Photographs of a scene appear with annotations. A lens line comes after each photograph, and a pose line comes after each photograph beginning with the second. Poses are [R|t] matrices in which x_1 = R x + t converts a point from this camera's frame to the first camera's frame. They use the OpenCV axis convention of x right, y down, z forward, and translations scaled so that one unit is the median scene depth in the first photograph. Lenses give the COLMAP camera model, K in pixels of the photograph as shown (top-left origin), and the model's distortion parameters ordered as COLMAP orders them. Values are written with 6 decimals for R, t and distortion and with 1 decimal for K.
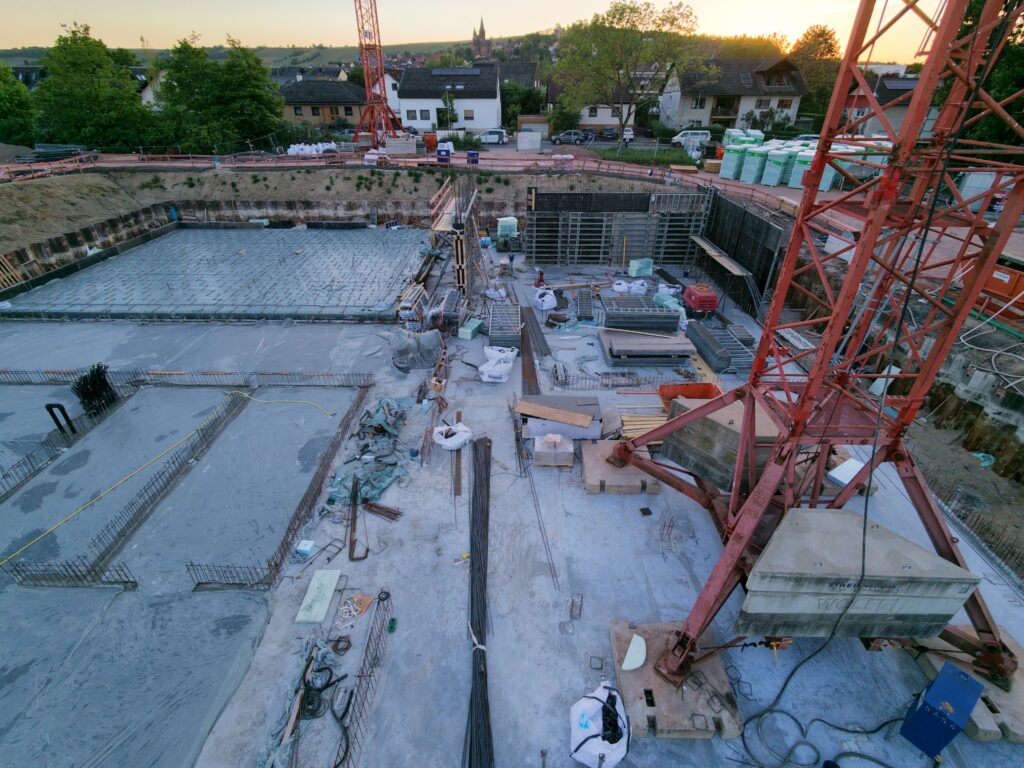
lens RADIAL K [[488.5, 0, 511.3], [0, 488.5, 384.7], [0, 0, 1]] dist [-0.000810, 0.001197]
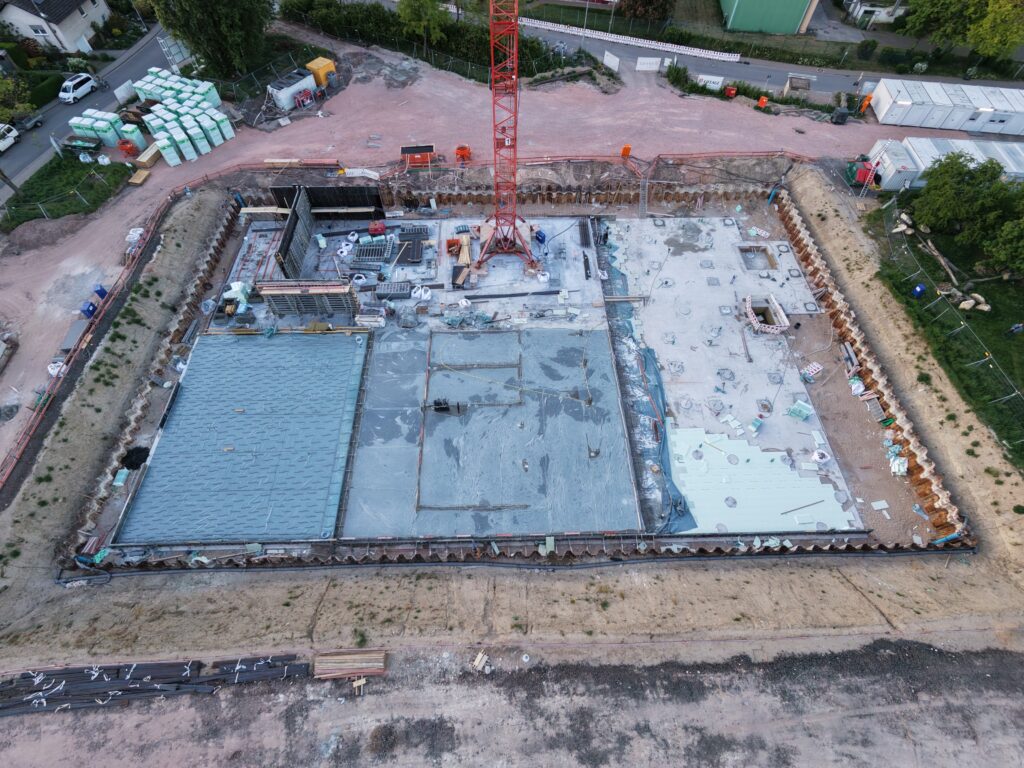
lens RADIAL K [[488.5, 0, 510.4], [0, 488.5, 383.7], [0, 0, 1]] dist [-0.000810, 0.001197]
pose [[-0.037599, -0.837634, 0.544936, -0.930967], [0.516284, 0.450620, 0.728281, -0.737836], [-0.855592, 0.308724, 0.415514, -0.170975]]
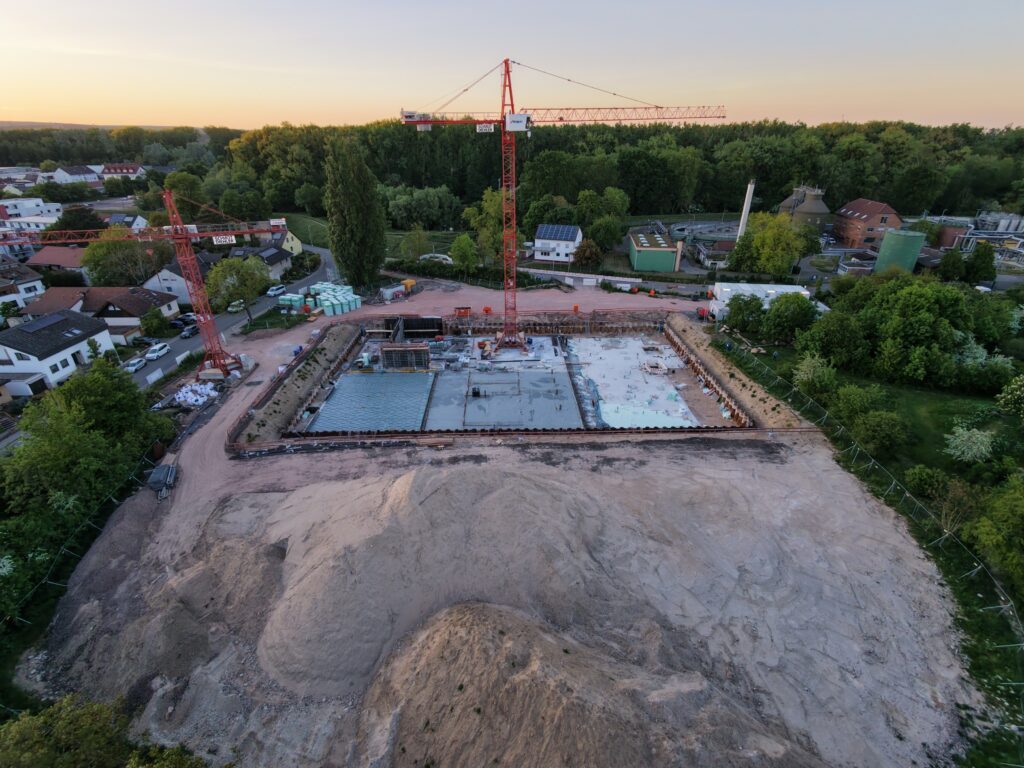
lens RADIAL K [[488.5, 0, 509.6], [0, 488.5, 383.4], [0, 0, 1]] dist [-0.000810, 0.001197]
pose [[-0.033539, -0.454557, 0.890086, -2.168233], [0.524665, 0.749995, 0.402783, -0.771043], [-0.850648, 0.480506, 0.213336, -0.137484]]
